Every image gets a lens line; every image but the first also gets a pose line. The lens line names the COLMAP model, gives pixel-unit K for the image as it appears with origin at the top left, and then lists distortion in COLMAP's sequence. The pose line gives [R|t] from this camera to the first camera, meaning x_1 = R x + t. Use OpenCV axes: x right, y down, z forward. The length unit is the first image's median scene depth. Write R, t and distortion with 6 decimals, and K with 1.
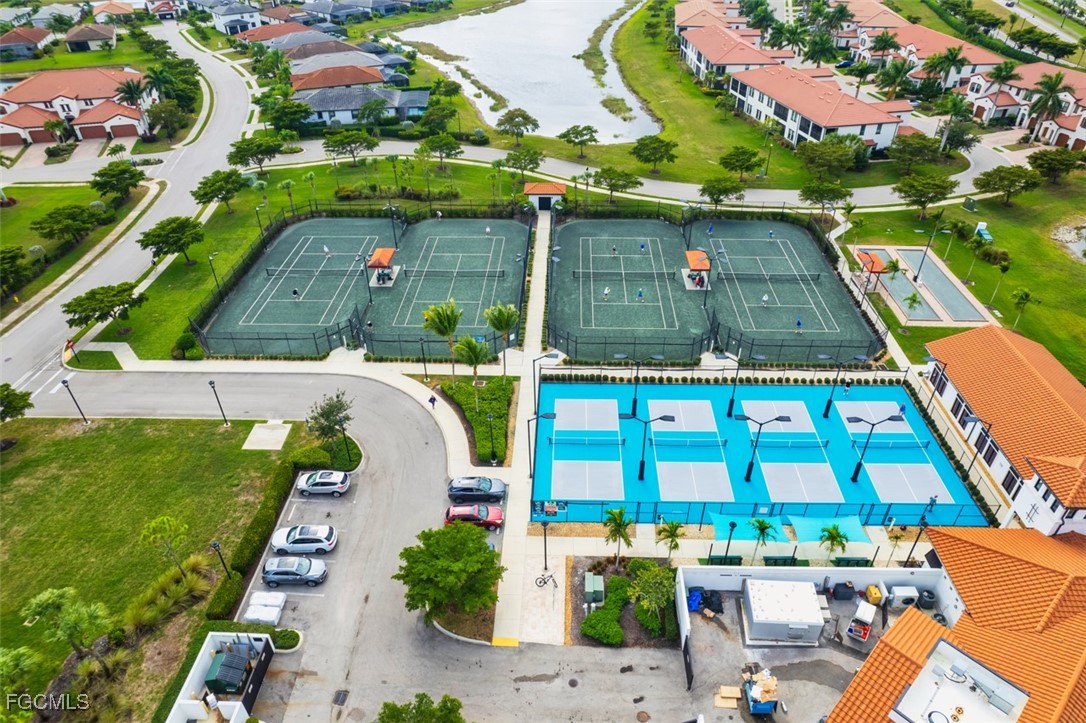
lens RADIAL K [[699.1, 0, 543.0], [0, 699.1, 361.5], [0, 0, 1]] dist [-0.072338, 0.066583]
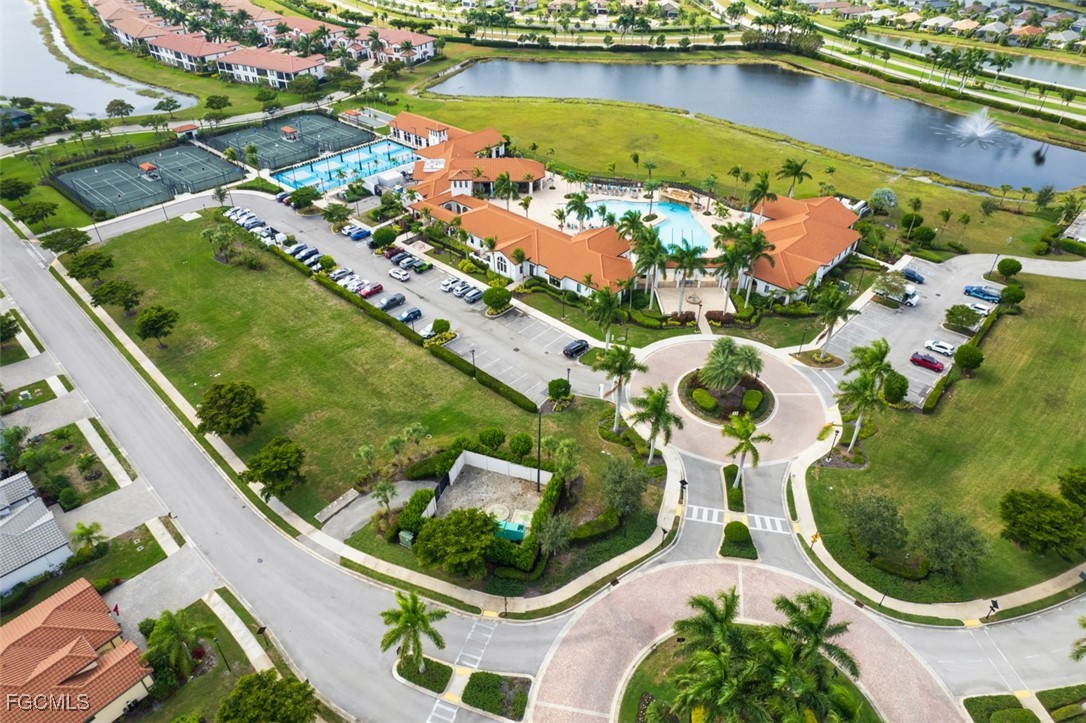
lens RADIAL K [[699.1, 0, 543.0], [0, 699.1, 361.5], [0, 0, 1]] dist [-0.072338, 0.066583]
pose [[0.651368, -0.434604, 0.621963, -0.676381], [0.429331, 0.886974, 0.170154, 0.348940], [-0.625615, 0.156195, 0.764336, -0.788752]]
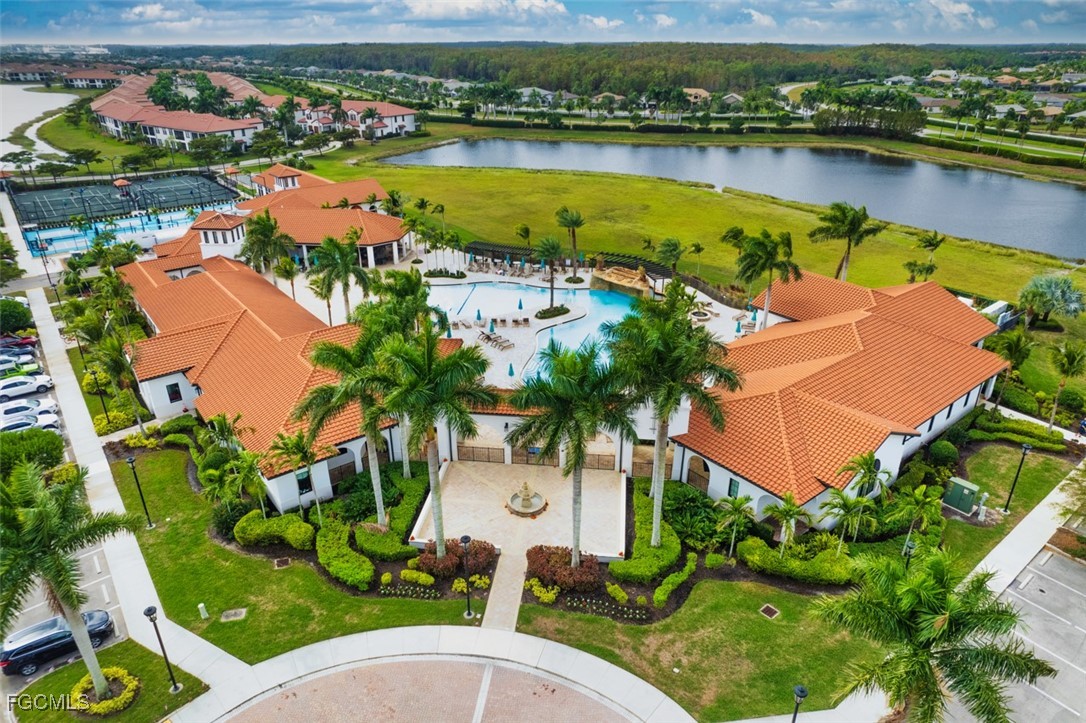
lens RADIAL K [[699.1, 0, 543.0], [0, 699.1, 361.5], [0, 0, 1]] dist [-0.072338, 0.066583]
pose [[0.761725, -0.267838, 0.589948, -0.061026], [0.371992, 0.926310, -0.059759, 0.490308], [-0.530469, 0.264976, 0.805227, -0.493561]]
